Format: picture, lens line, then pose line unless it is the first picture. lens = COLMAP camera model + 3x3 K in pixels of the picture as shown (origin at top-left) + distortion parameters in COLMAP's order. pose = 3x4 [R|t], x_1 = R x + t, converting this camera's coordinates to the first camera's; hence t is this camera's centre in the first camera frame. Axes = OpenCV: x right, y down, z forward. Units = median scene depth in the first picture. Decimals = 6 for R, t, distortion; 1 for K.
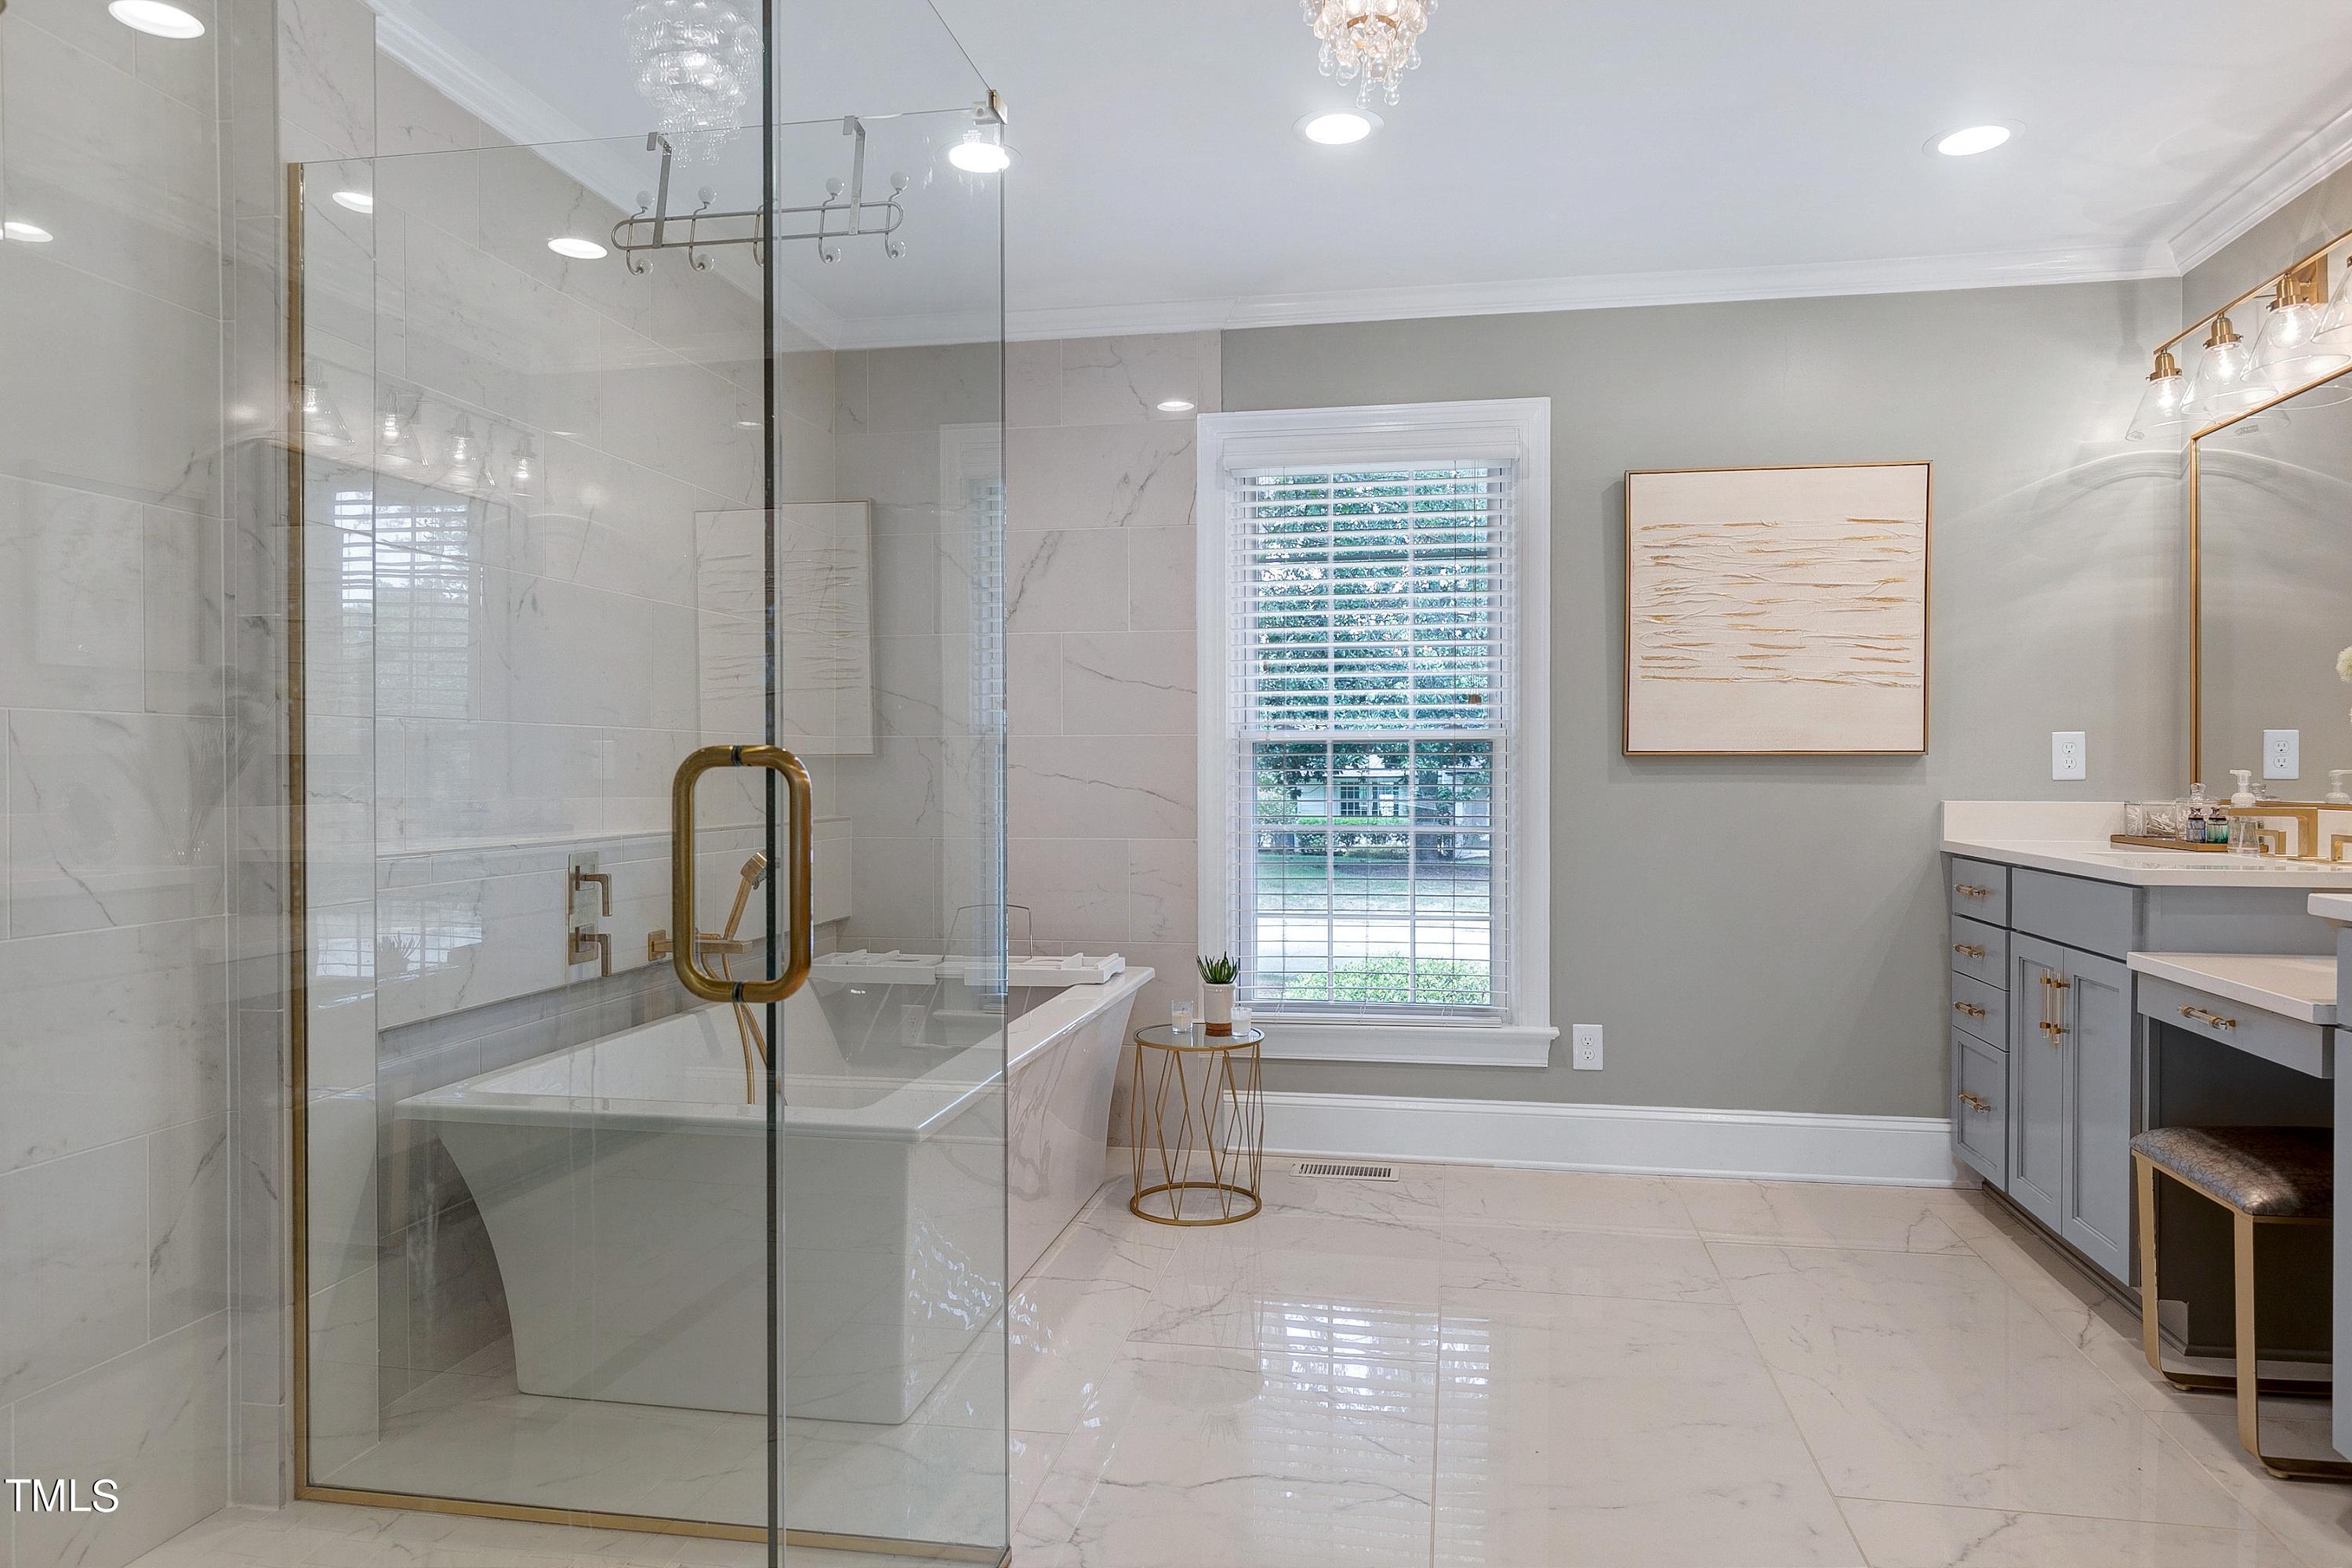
lens RADIAL K [[1609.2, 0, 1174.3], [0, 1609.2, 788.6], [0, 0, 1]] dist [0.049605, 0.003455]
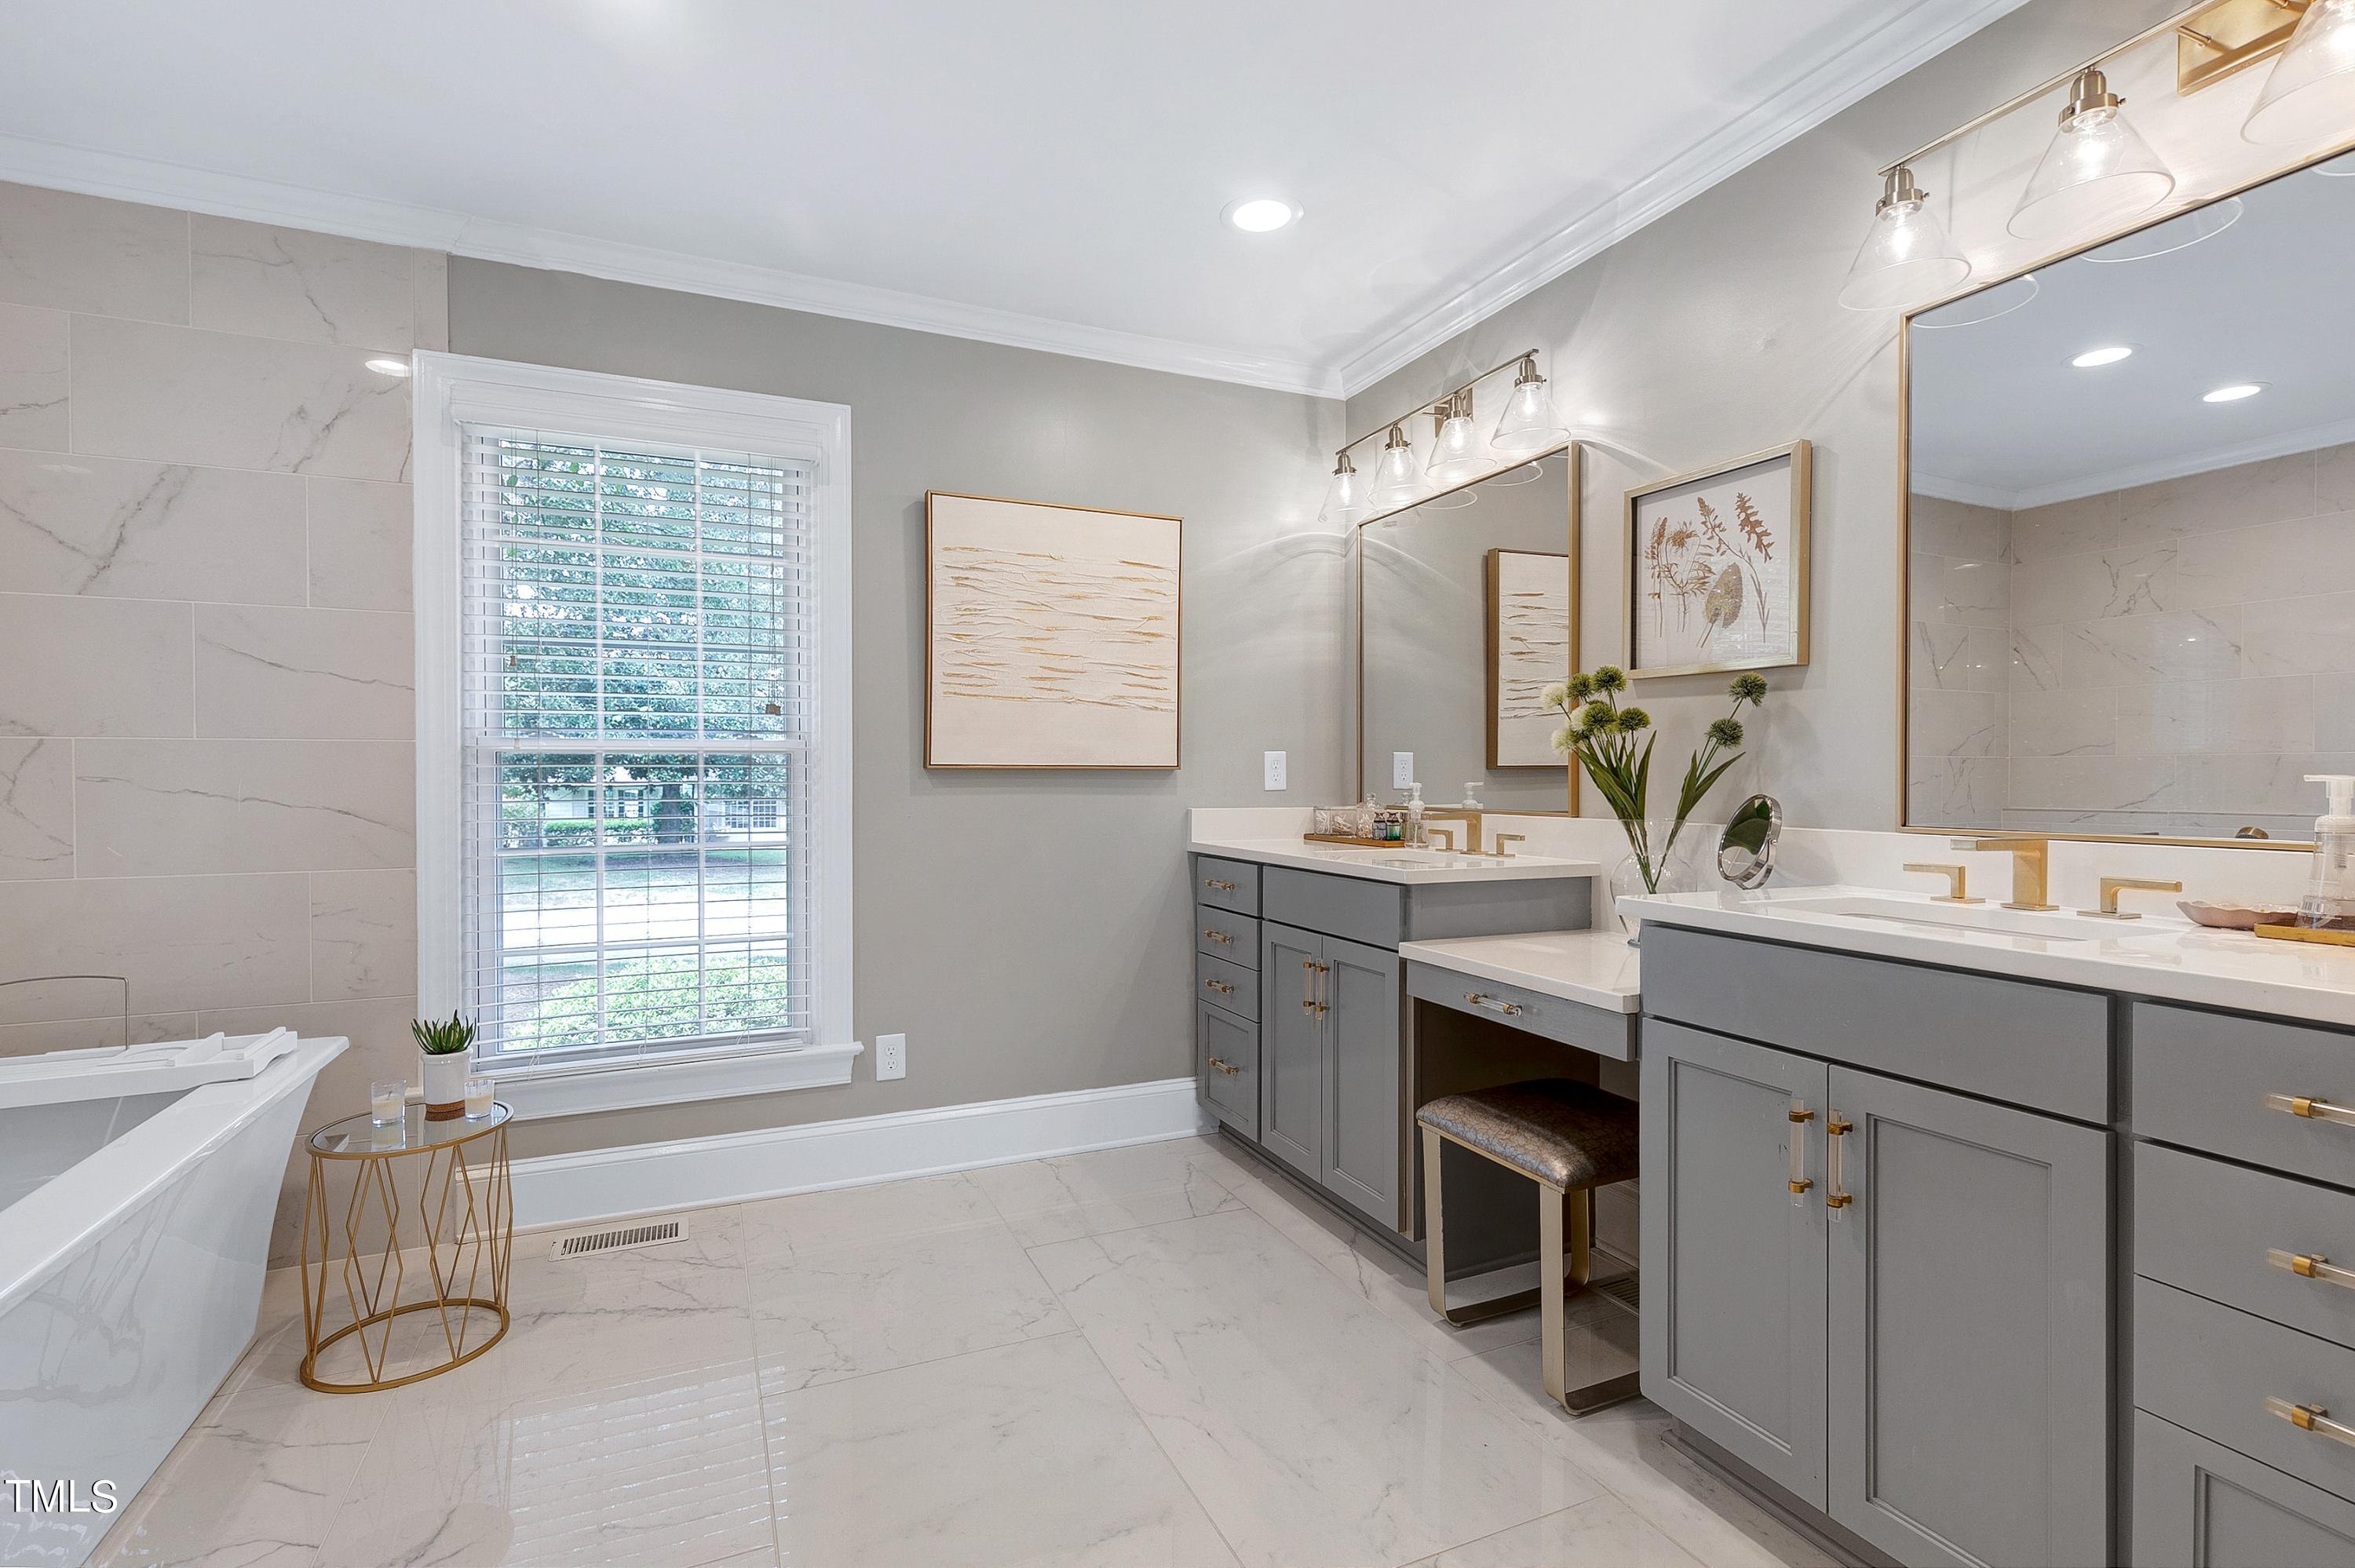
lens RADIAL K [[1075.0, 0, 1185.3], [0, 1075.0, 783.0], [0, 0, 1]] dist [0.003748, 0.000031]
pose [[0.816582, -0.003654, 0.577218, 0.019818], [0.007610, 0.999961, -0.004435, -0.007694], [-0.577180, 0.008014, 0.816578, 0.364799]]
